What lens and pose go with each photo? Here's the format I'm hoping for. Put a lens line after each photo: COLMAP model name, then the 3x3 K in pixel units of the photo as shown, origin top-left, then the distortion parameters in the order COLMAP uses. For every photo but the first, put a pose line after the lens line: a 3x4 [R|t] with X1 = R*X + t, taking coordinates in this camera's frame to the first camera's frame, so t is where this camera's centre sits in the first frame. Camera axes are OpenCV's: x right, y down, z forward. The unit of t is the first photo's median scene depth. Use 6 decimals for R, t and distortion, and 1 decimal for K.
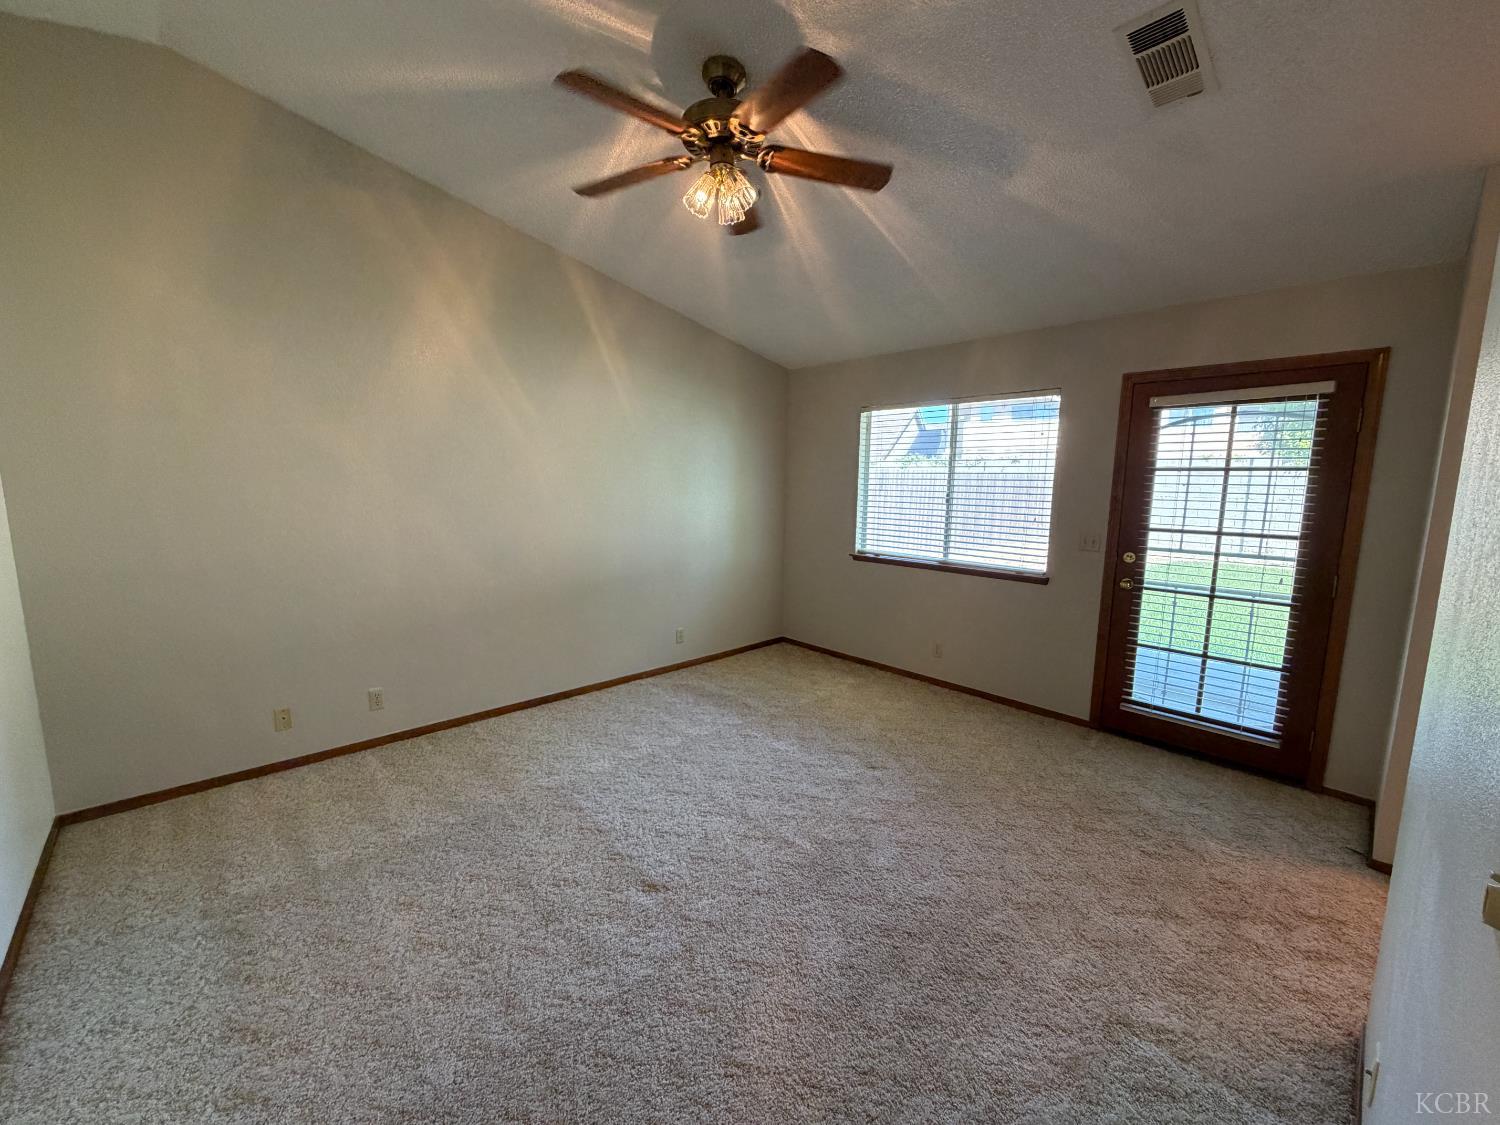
lens RADIAL K [[600.9, 0, 744.1], [0, 600.9, 562.1], [0, 0, 1]] dist [0.003584, 0.000416]
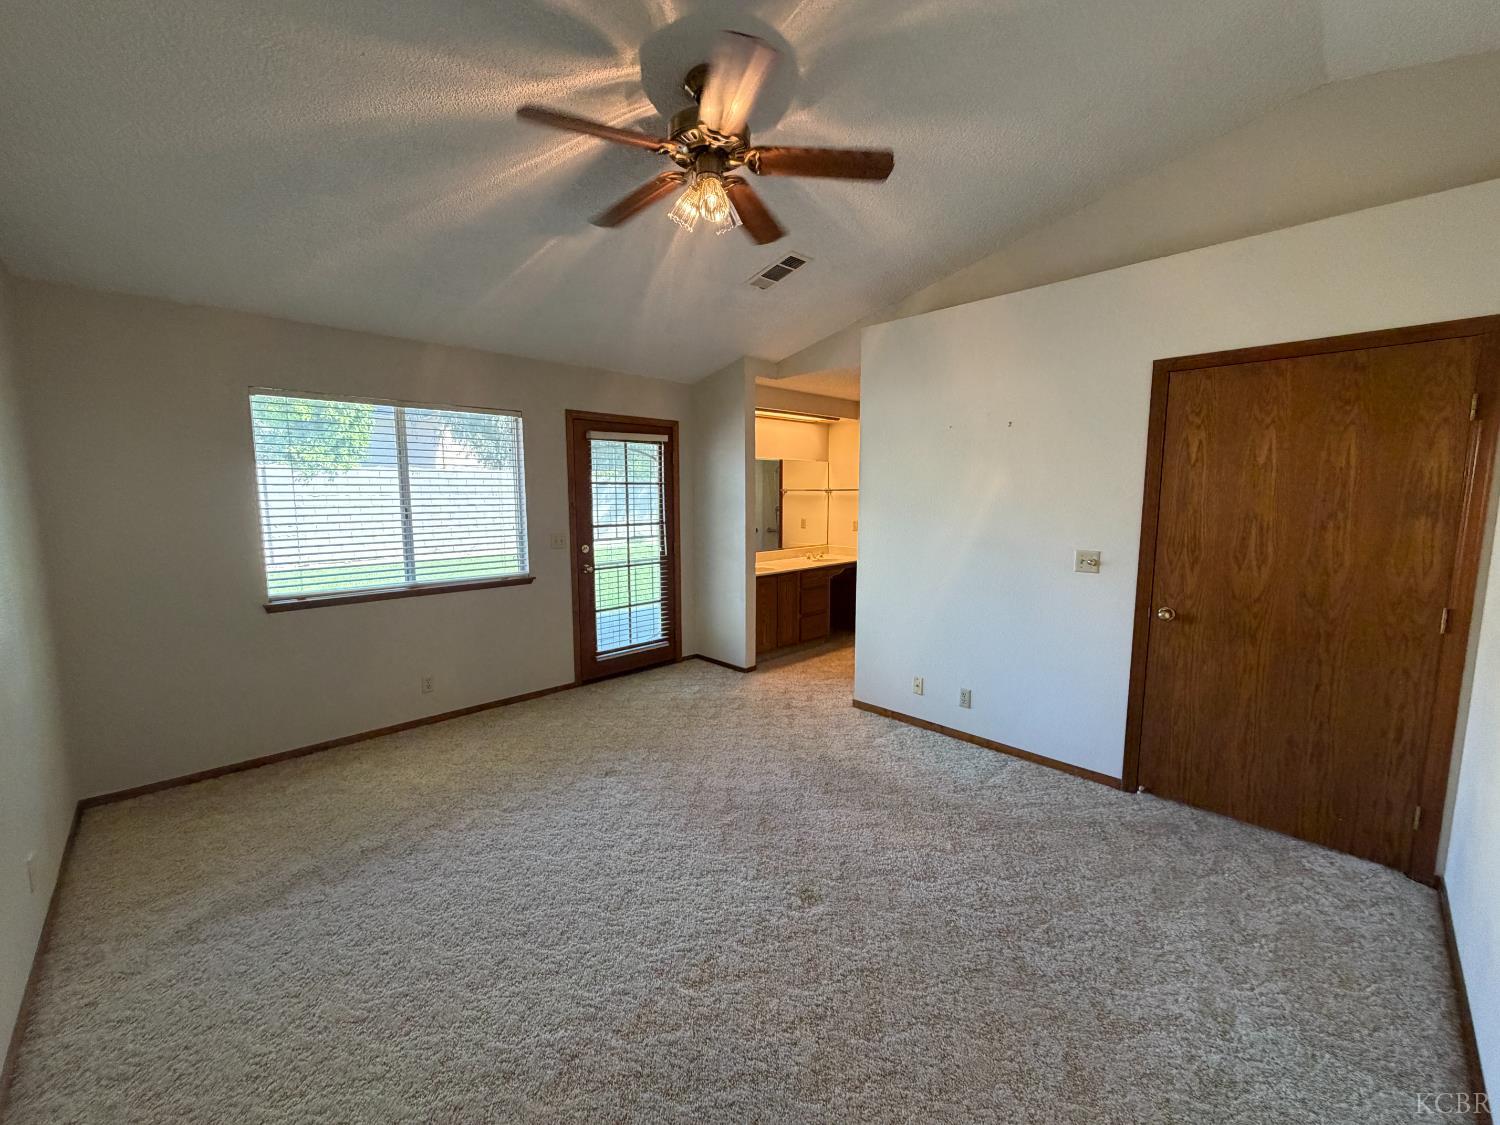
lens RADIAL K [[600.9, 0, 738.8], [0, 600.9, 558.0], [0, 0, 1]] dist [0.003584, 0.000416]
pose [[-0.006912, -0.120869, 0.992644, -0.695163], [0.142563, 0.982409, 0.120616, -0.100875], [-0.989762, 0.142348, 0.010441, 0.660573]]
